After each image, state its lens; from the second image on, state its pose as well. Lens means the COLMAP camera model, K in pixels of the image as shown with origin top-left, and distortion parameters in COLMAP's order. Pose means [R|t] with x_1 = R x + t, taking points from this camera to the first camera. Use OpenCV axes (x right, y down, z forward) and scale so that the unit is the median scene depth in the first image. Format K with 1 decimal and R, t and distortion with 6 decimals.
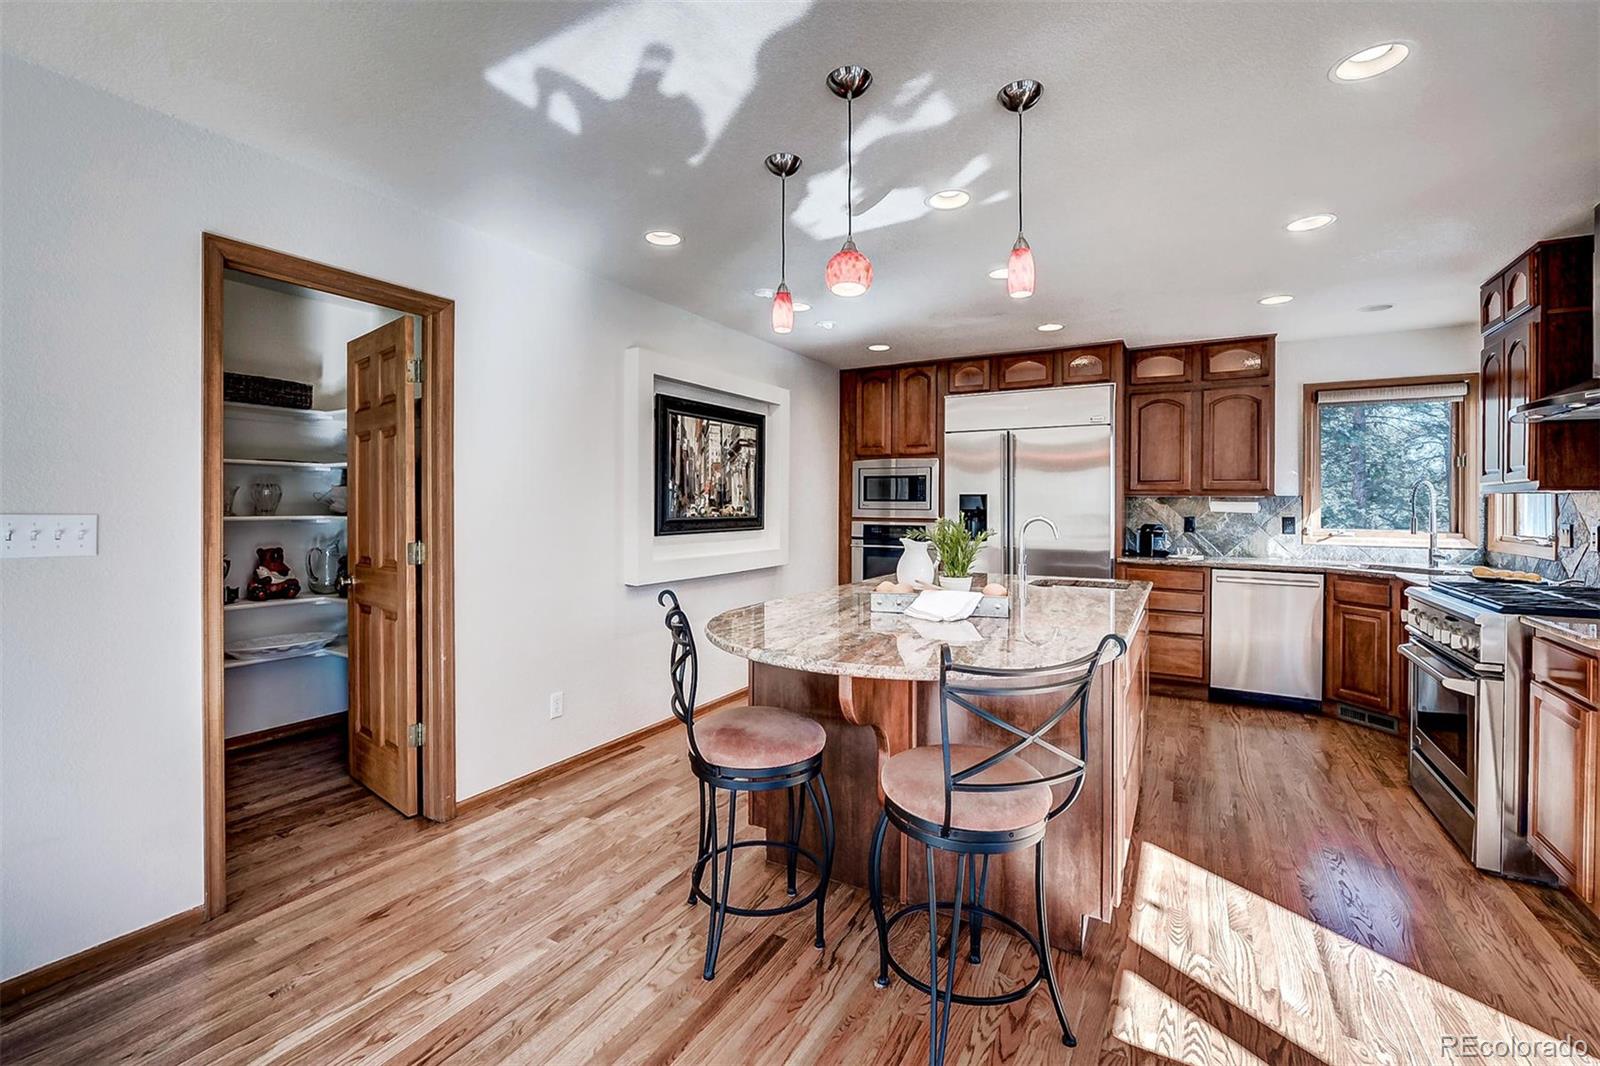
lens RADIAL K [[698.5, 0, 803.1], [0, 698.5, 505.9], [0, 0, 1]] dist [-0.003044, 0.000091]
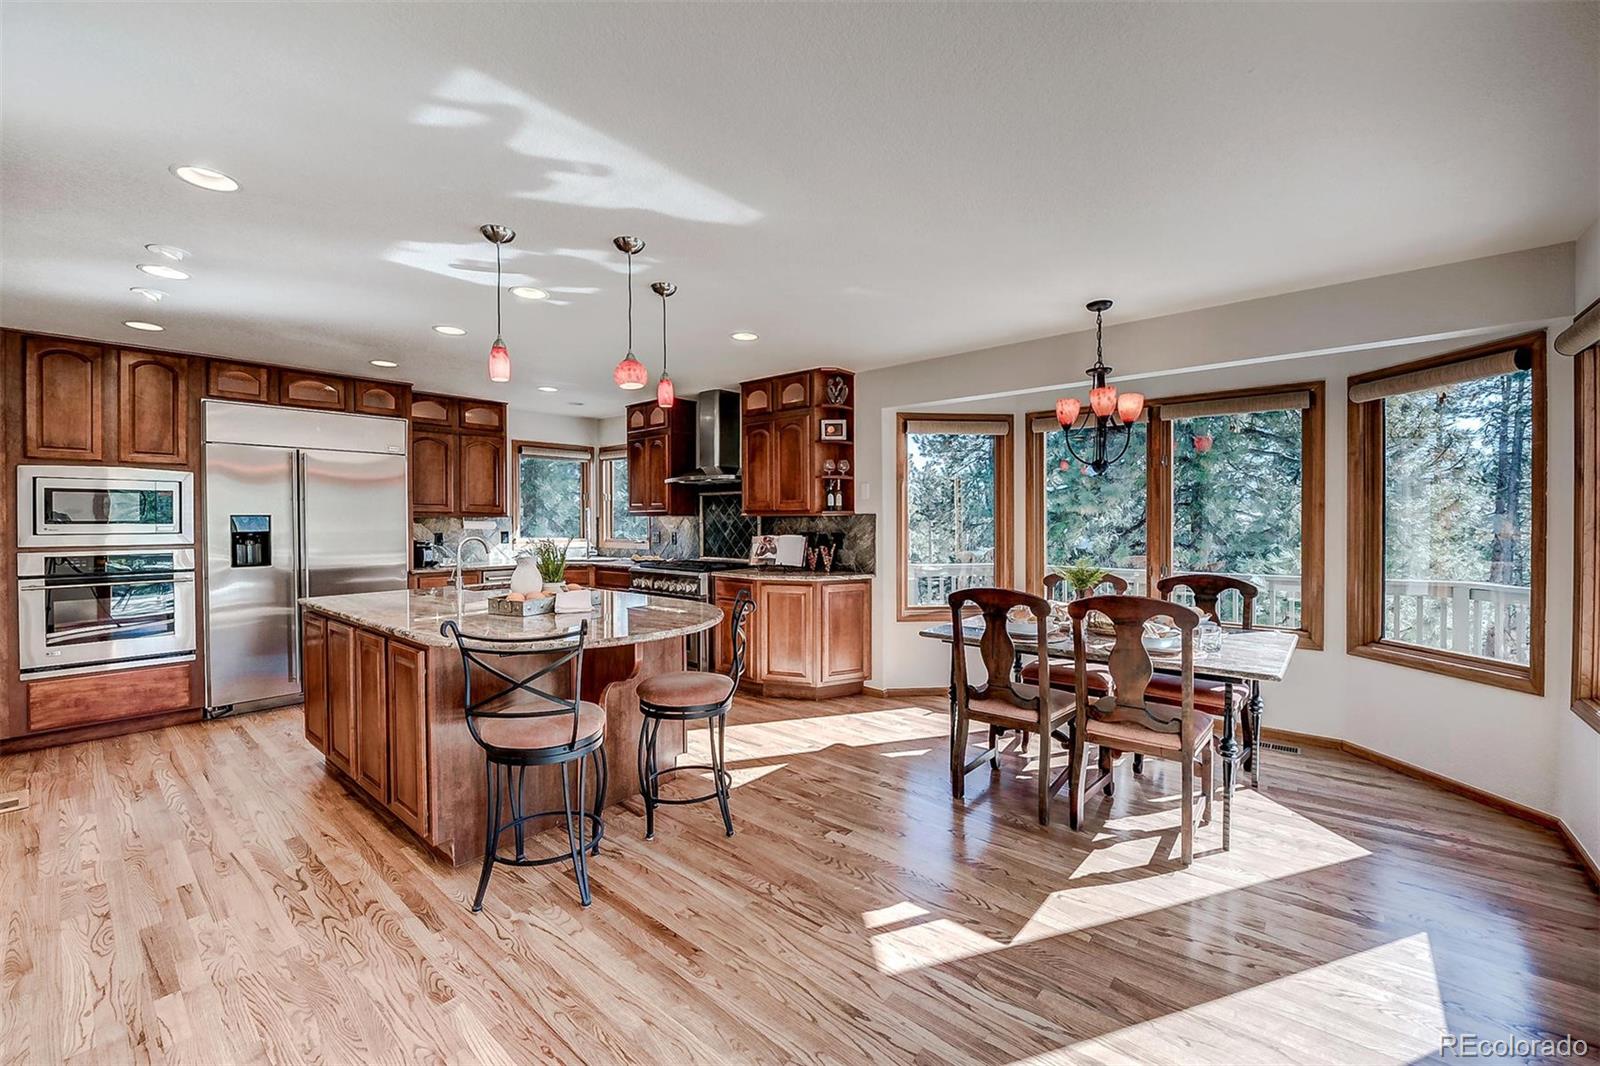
lens RADIAL K [[632.7, 0, 807.4], [0, 632.7, 526.2], [0, 0, 1]] dist [0.001282, 0.000277]
pose [[0.183215, -0.015992, 0.982943, -0.459910], [0.008340, 0.999857, 0.014713, -0.008585], [-0.983038, 0.005502, 0.183322, 0.154140]]
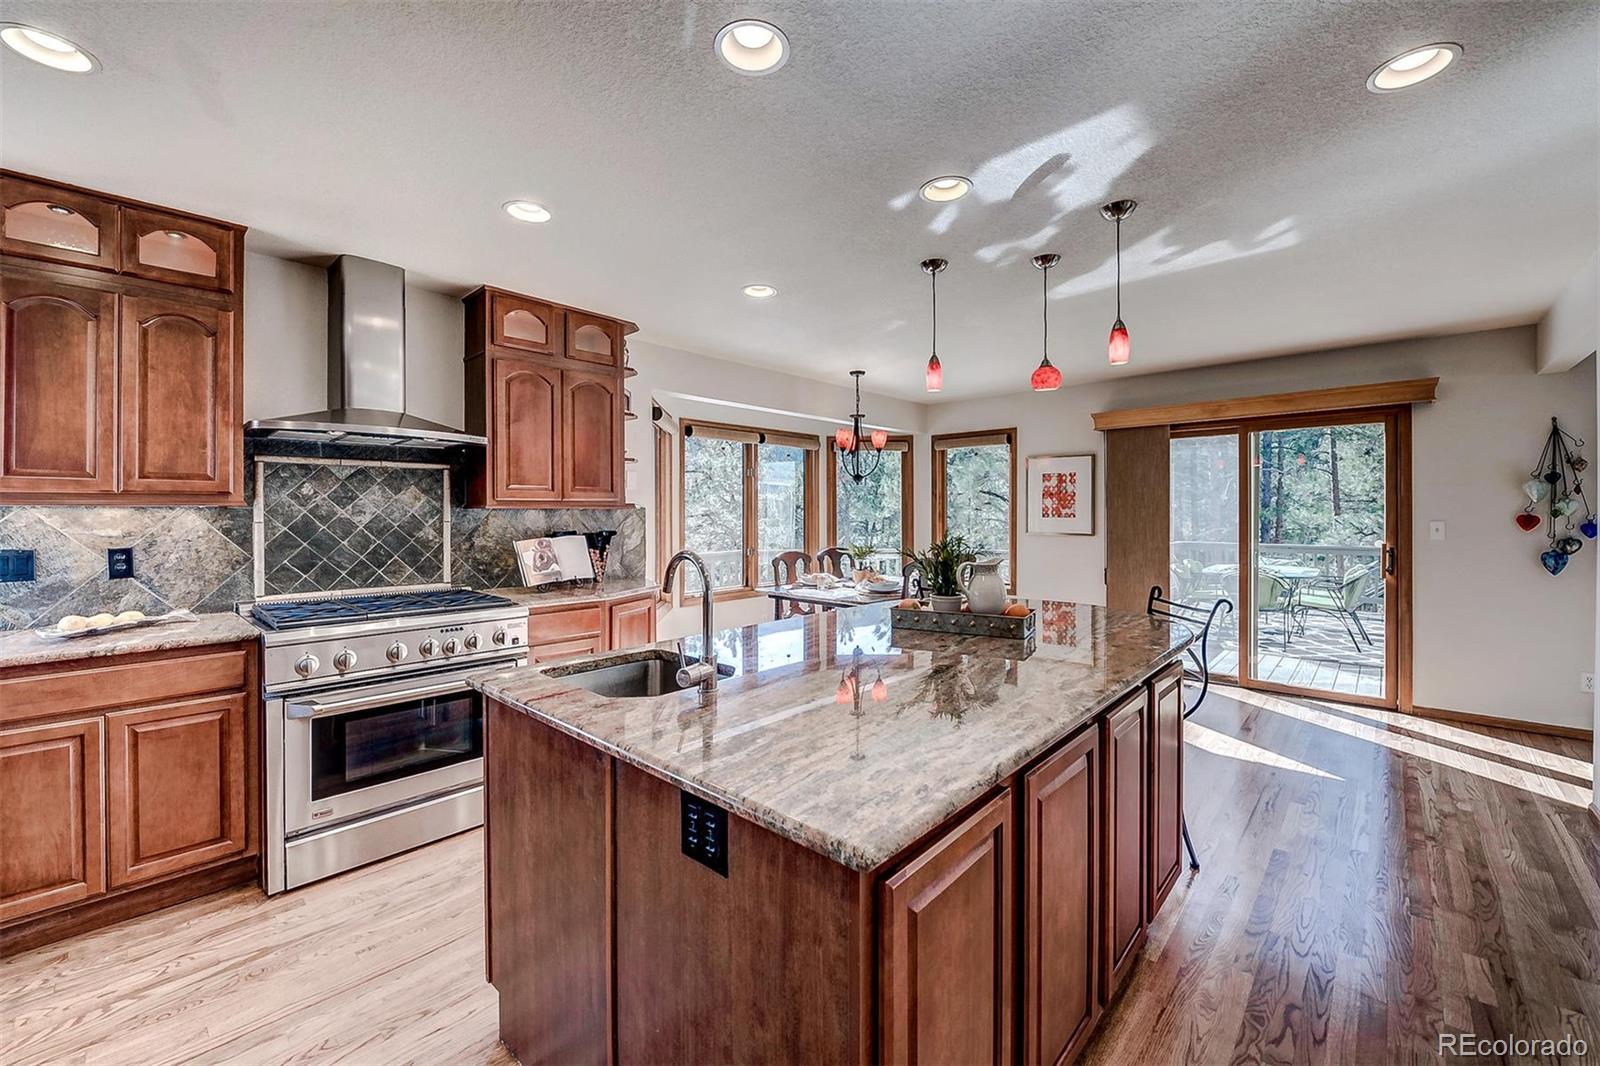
lens RADIAL K [[632.7, 0, 797.3], [0, 632.7, 521.8], [0, 0, 1]] dist [0.001282, 0.000277]
pose [[-0.973043, -0.002704, 0.230609, 0.114692], [0.000370, 0.999912, 0.013284, -0.005307], [-0.230624, 0.013011, -0.972956, 1.006558]]
